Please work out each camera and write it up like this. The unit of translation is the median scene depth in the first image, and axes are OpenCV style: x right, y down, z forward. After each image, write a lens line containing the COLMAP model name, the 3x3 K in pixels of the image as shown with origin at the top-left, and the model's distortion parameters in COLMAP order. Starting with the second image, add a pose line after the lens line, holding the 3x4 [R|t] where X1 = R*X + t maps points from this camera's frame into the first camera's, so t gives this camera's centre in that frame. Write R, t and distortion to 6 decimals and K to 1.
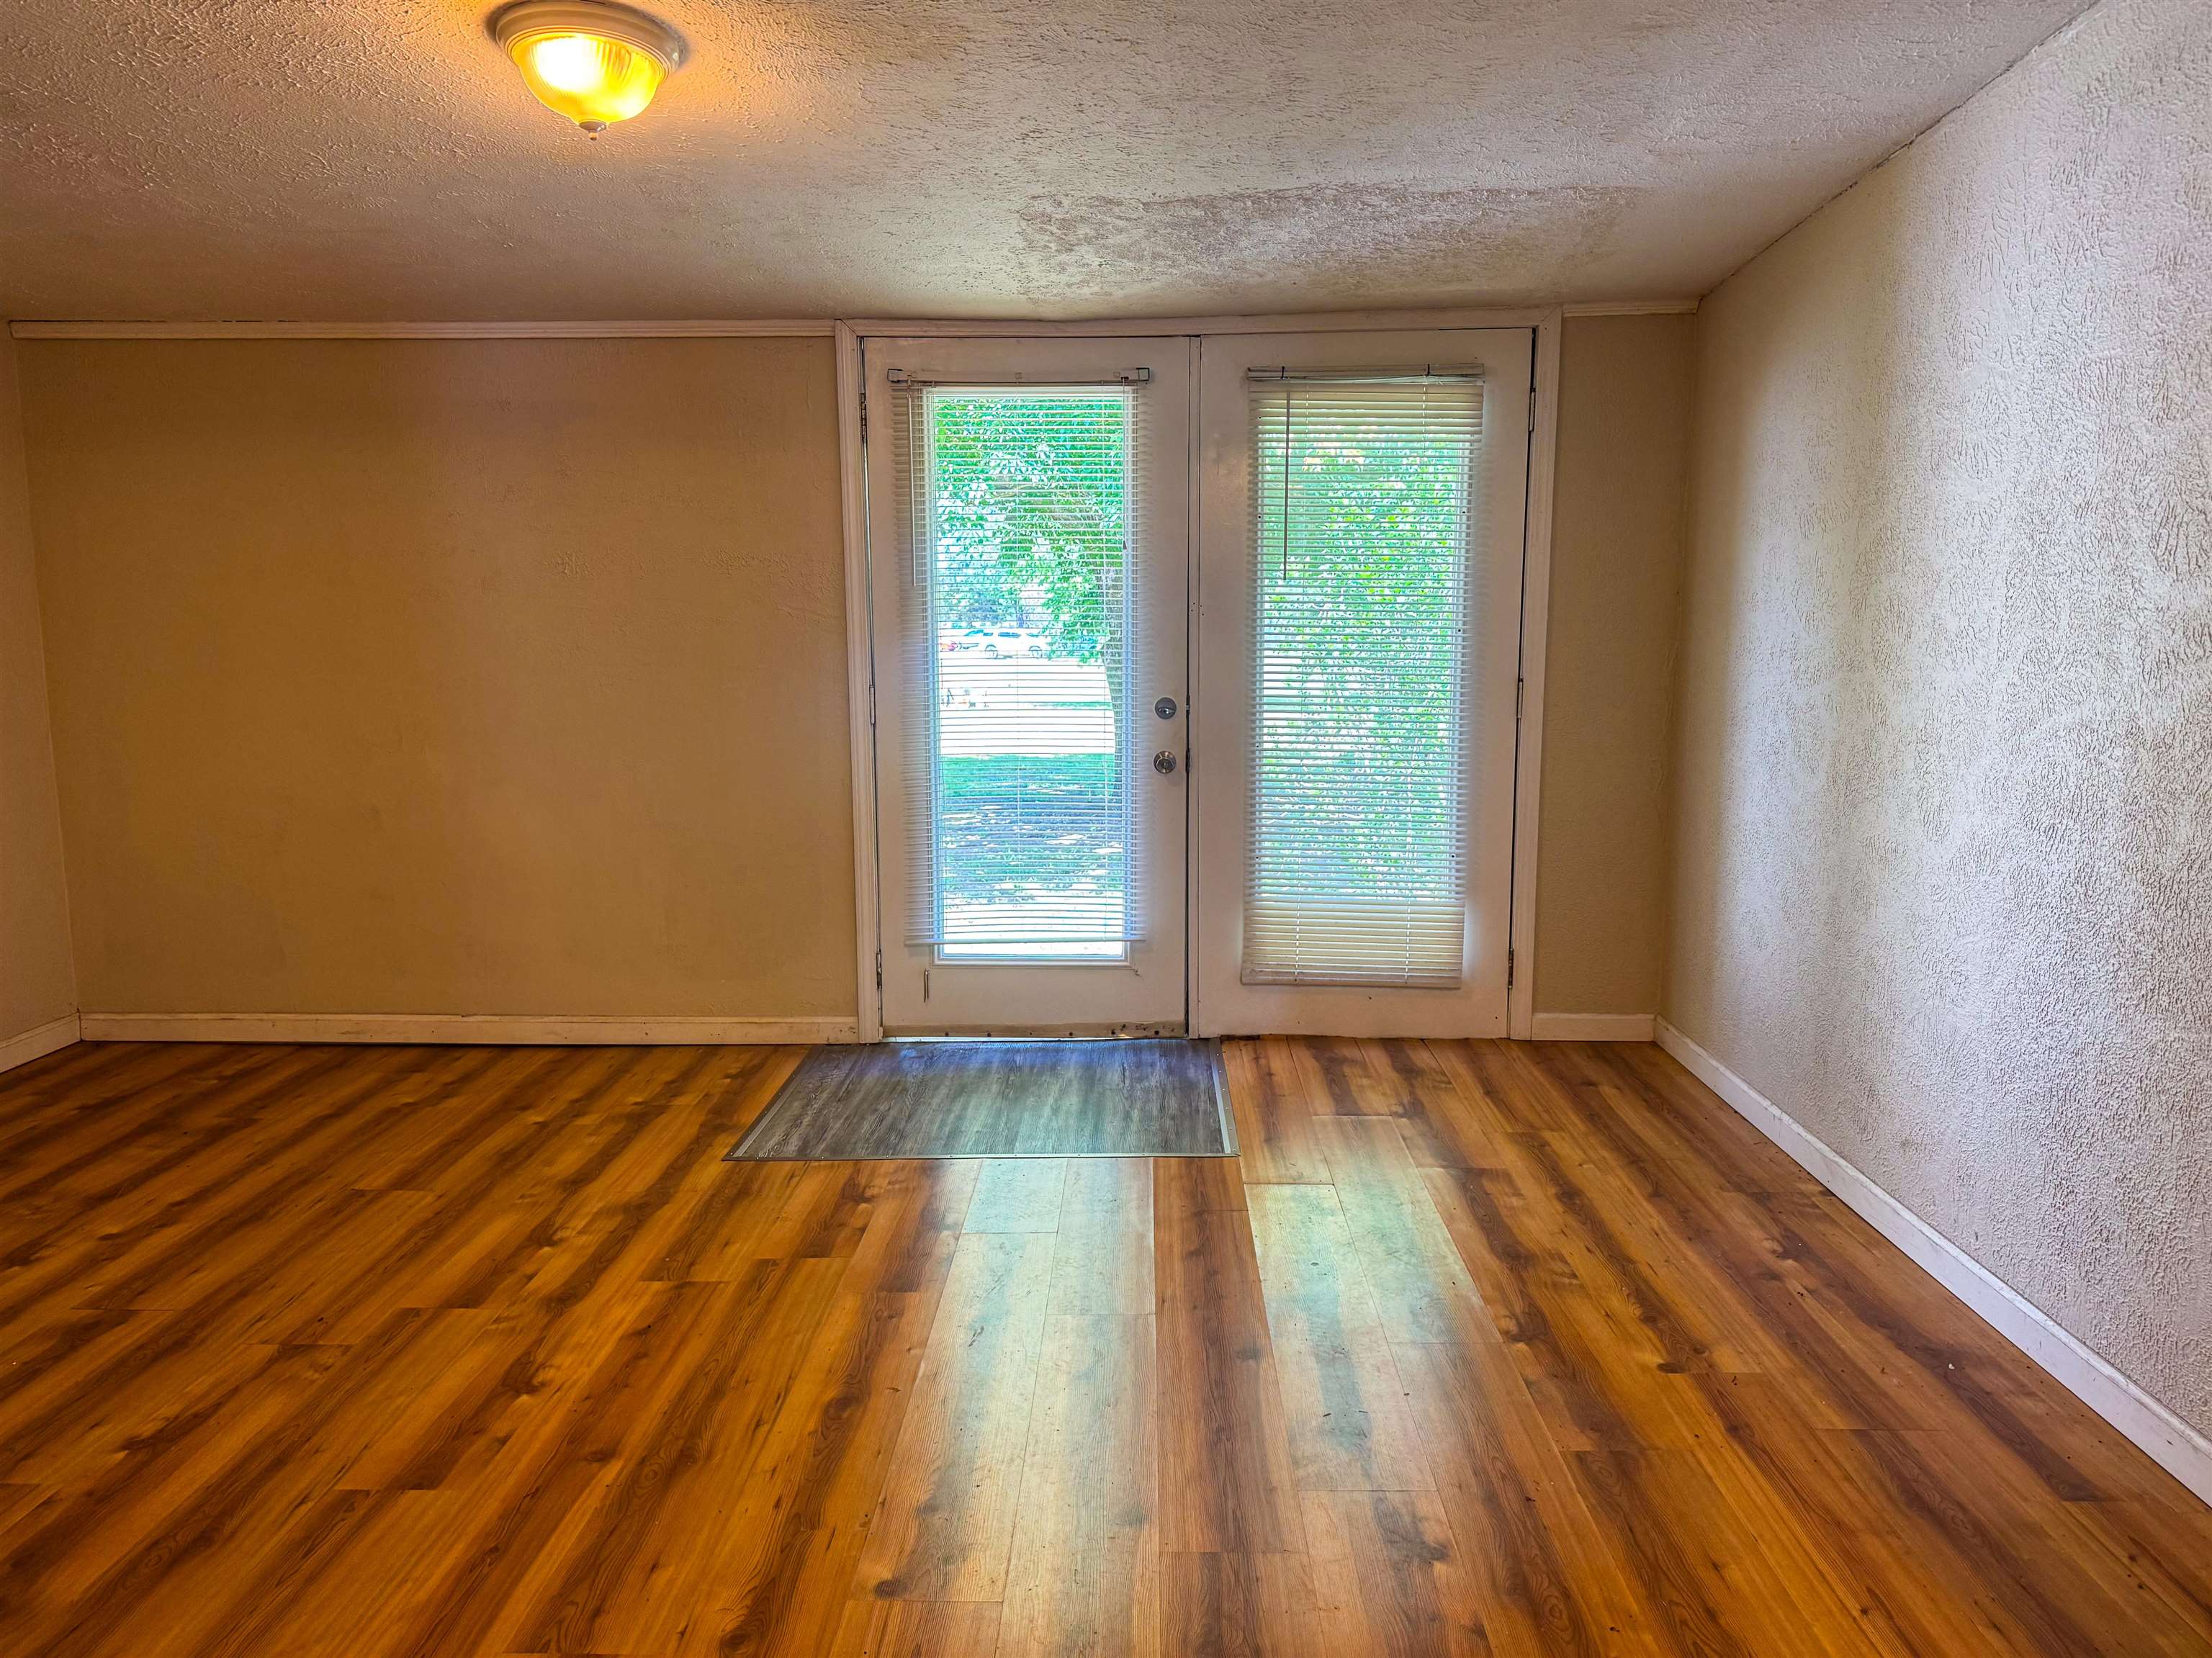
lens RADIAL K [[1517.3, 0, 1106.0], [0, 1517.3, 829.0], [0, 0, 1]] dist [0.131564, -0.186593]
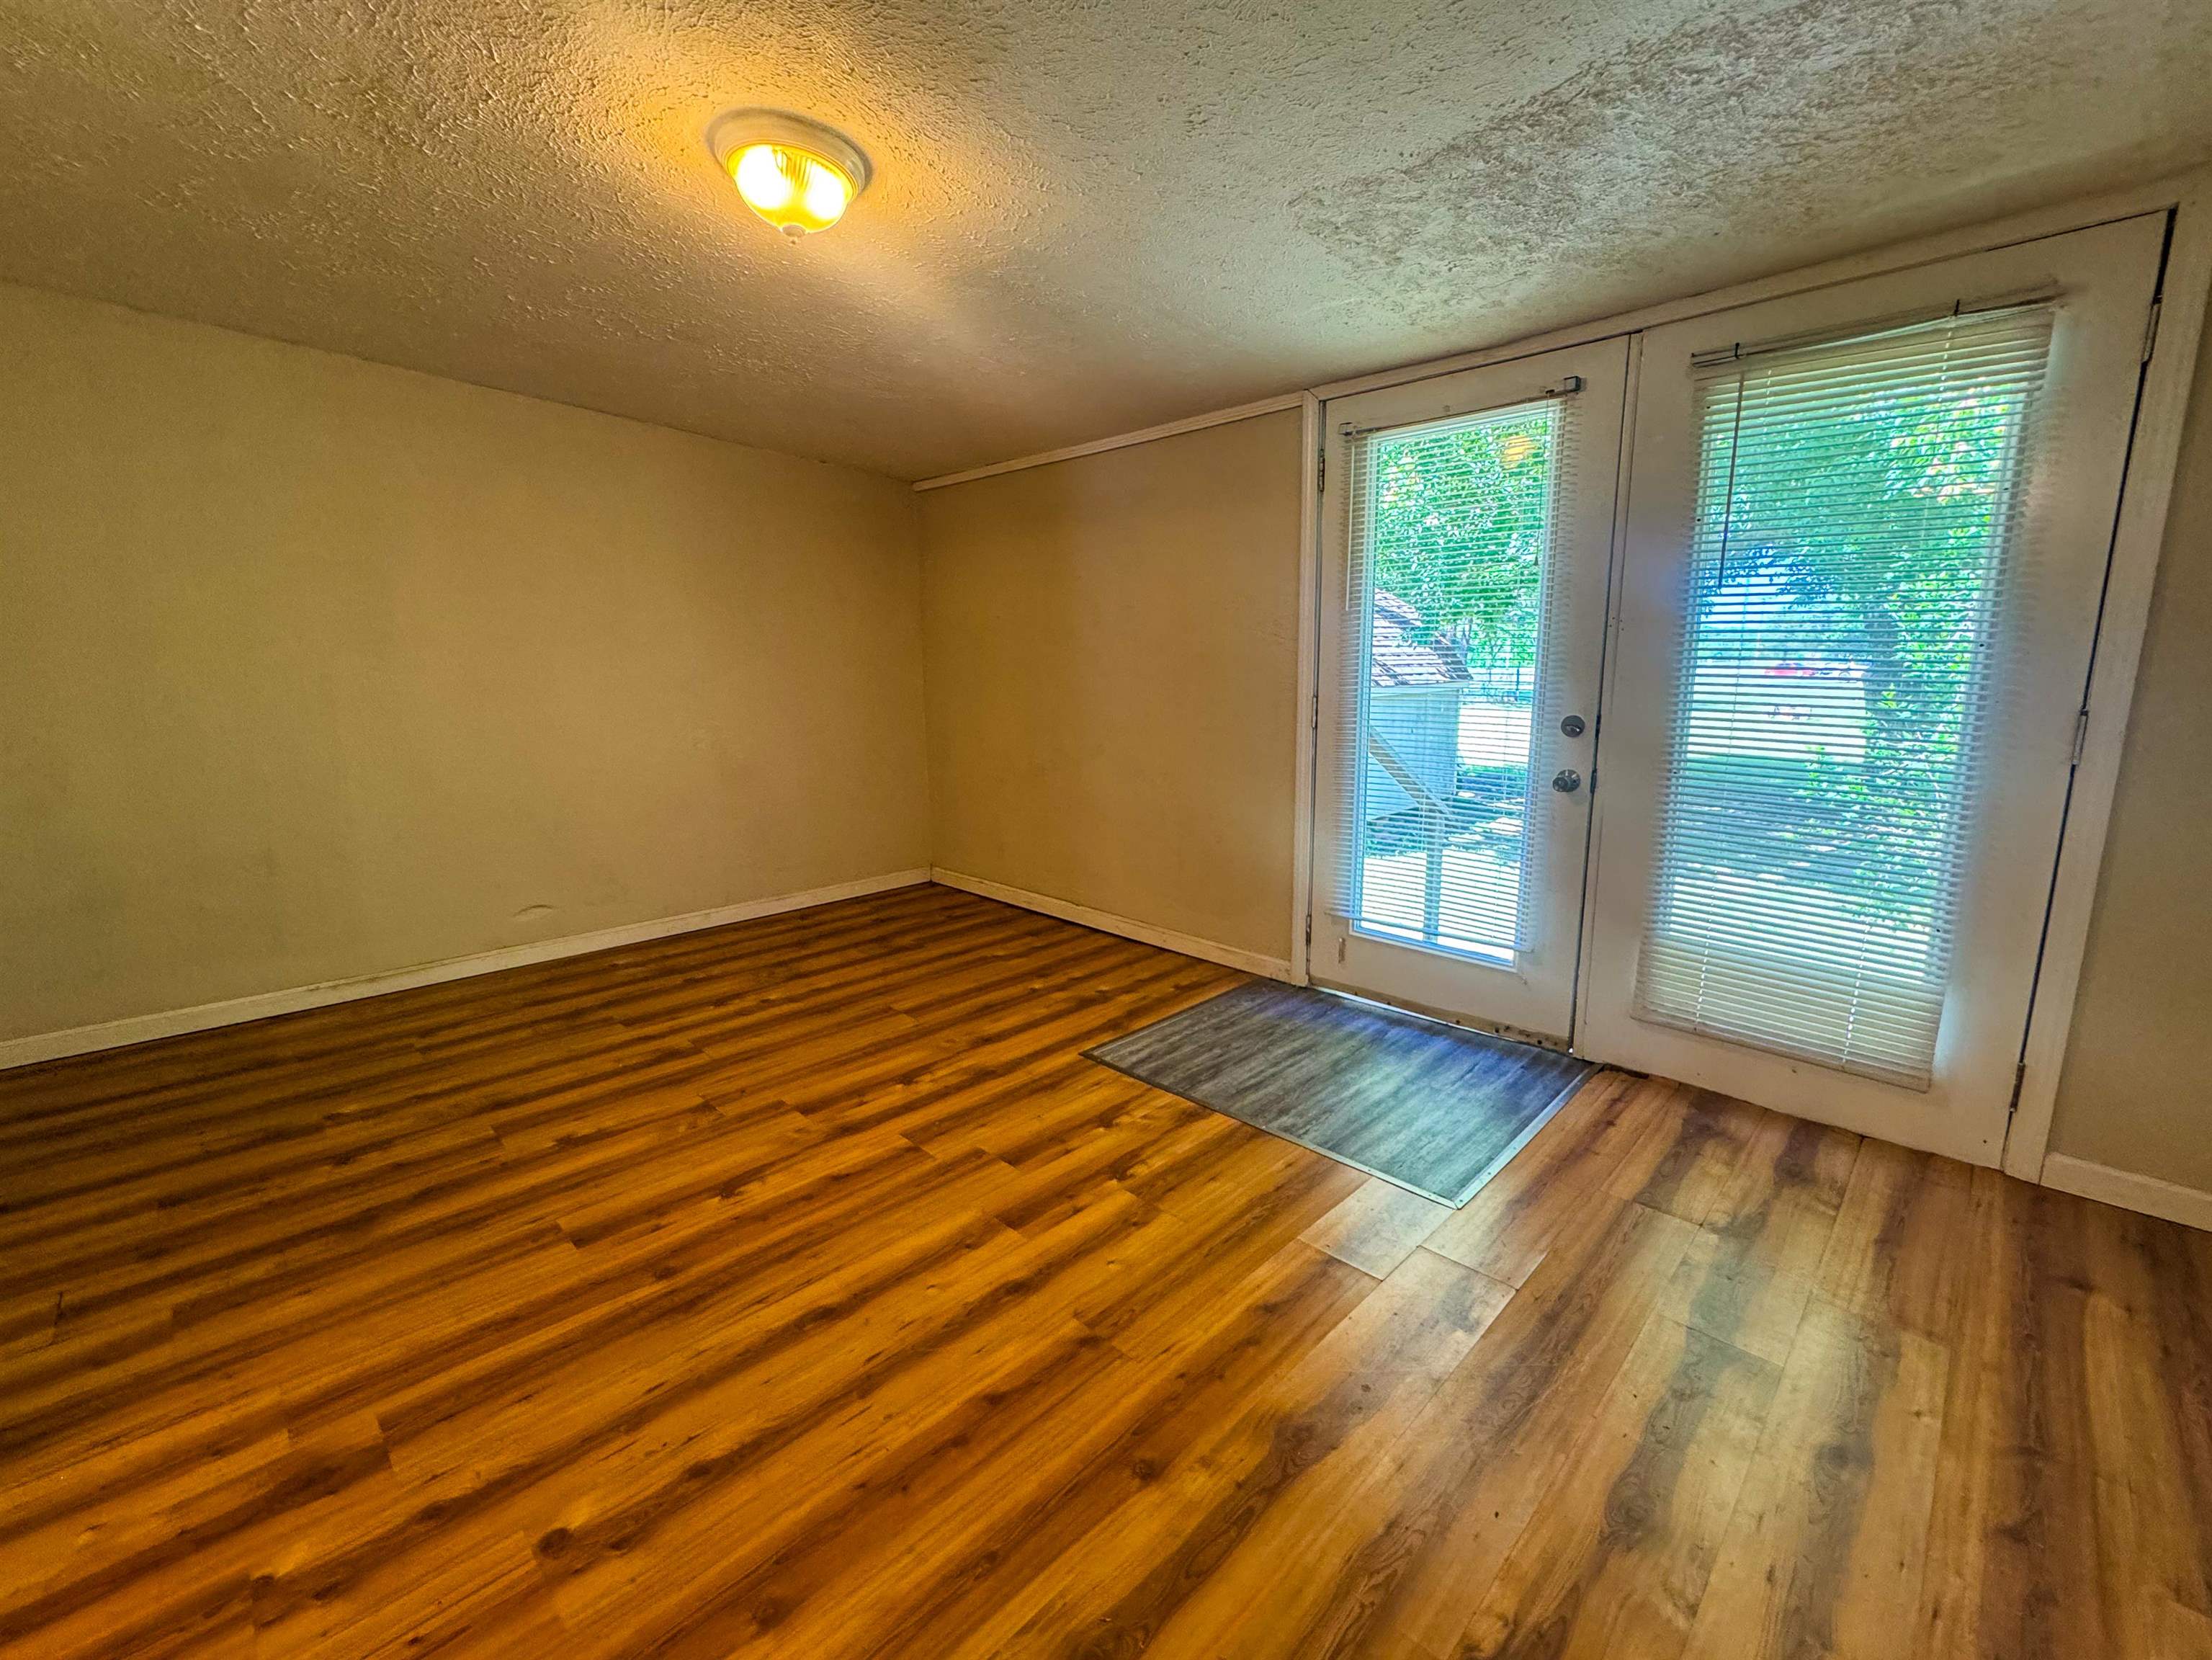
lens RADIAL K [[921.2, 0, 1113.5], [0, 921.2, 827.2], [0, 0, 1]] dist [-0.002005, -0.000311]
pose [[0.734663, 0.121915, -0.667388, 0.235322], [-0.089470, 0.992540, 0.082822, -0.039042], [0.672507, -0.001135, 0.740090, 0.369142]]
